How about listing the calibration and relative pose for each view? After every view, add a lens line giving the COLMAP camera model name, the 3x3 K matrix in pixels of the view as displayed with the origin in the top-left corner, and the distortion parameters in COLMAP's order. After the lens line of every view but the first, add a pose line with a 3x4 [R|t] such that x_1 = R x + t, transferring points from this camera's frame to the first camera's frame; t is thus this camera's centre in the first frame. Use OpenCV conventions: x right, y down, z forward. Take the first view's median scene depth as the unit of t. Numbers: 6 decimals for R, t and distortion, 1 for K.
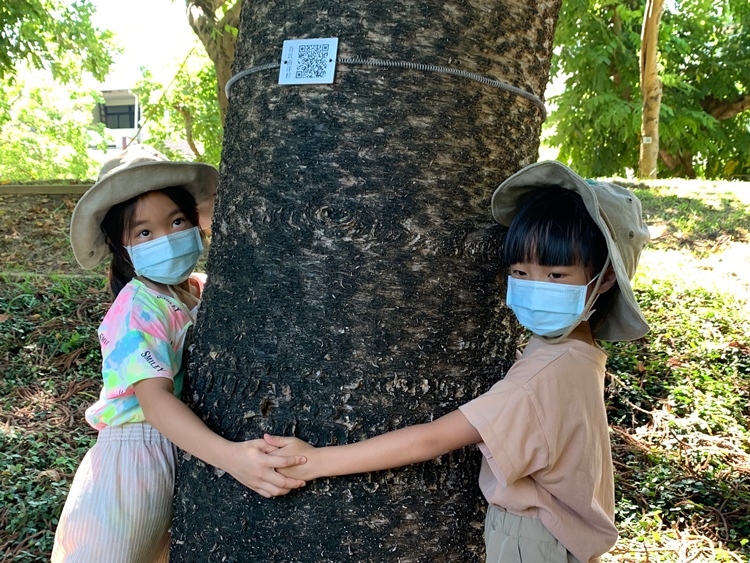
lens RADIAL K [[907.0, 0, 384.9], [0, 907.0, 280.2], [0, 0, 1]] dist [0.175561, -0.488131]
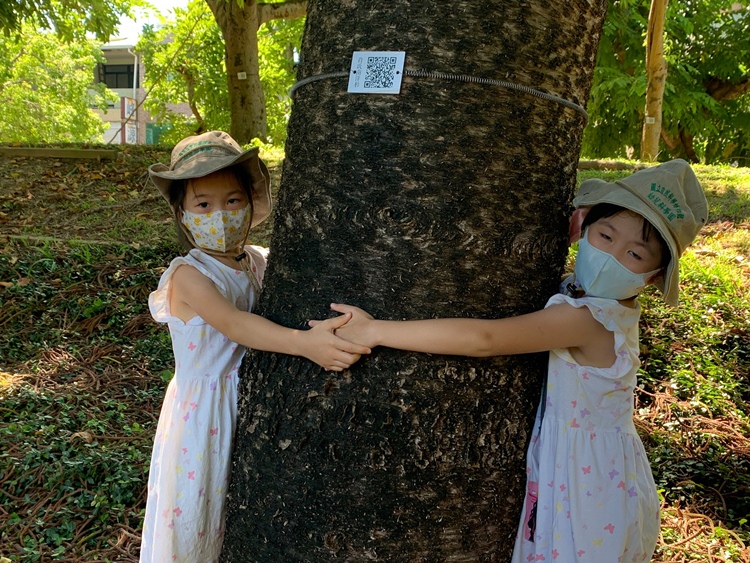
lens RADIAL K [[905.6, 0, 375.0], [0, 905.6, 281.5], [0, 0, 1]] dist [0.185293, -0.509210]
pose [[0.999477, 0.032348, 0.000133, -0.076470], [-0.032331, 0.998785, 0.037184, -0.031350], [0.001070, -0.037169, 0.999308, -0.088281]]
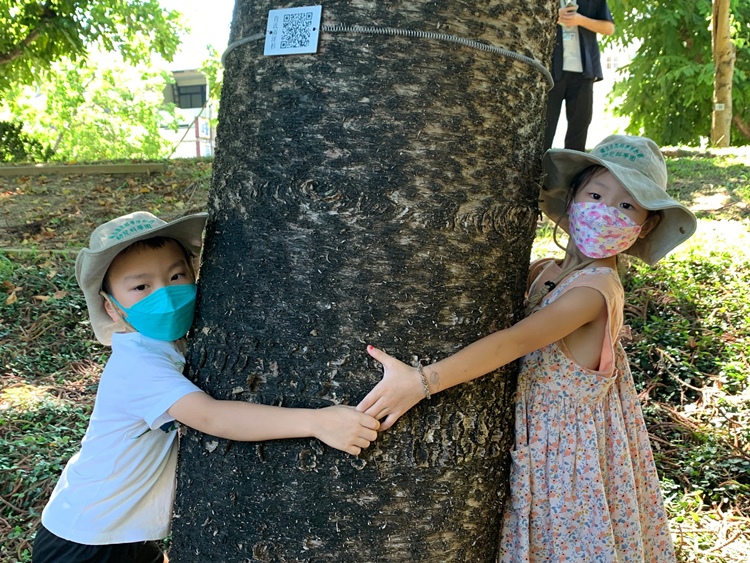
lens RADIAL K [[905.6, 0, 375.0], [0, 905.6, 281.5], [0, 0, 1]] dist [0.185293, -0.509210]
pose [[0.995960, -0.005326, -0.089641, 0.088946], [0.007883, 0.999571, 0.028196, 0.001617], [0.089453, -0.028788, 0.995575, 0.025989]]
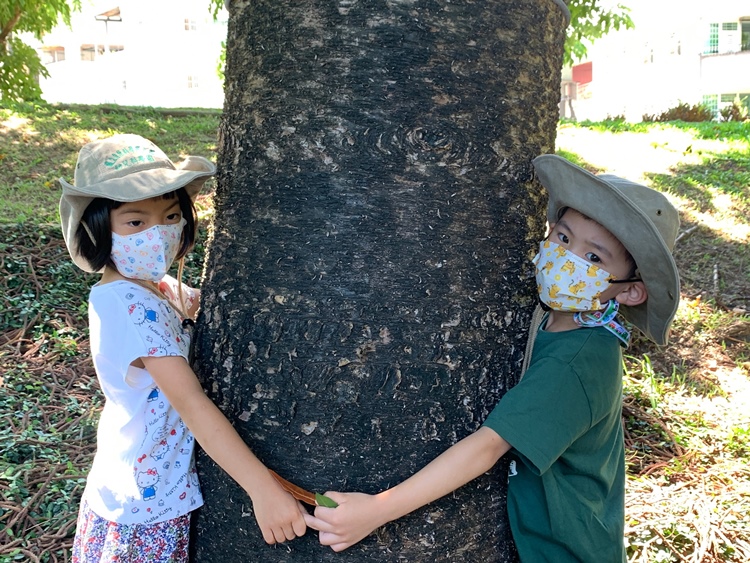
lens RADIAL K [[905.6, 0, 375.0], [0, 905.6, 281.5], [0, 0, 1]] dist [0.185293, -0.509210]
pose [[0.926223, -0.052446, 0.373310, -0.440575], [0.024509, 0.996558, 0.079196, -0.001549], [-0.376178, -0.064204, 0.924320, 0.168014]]
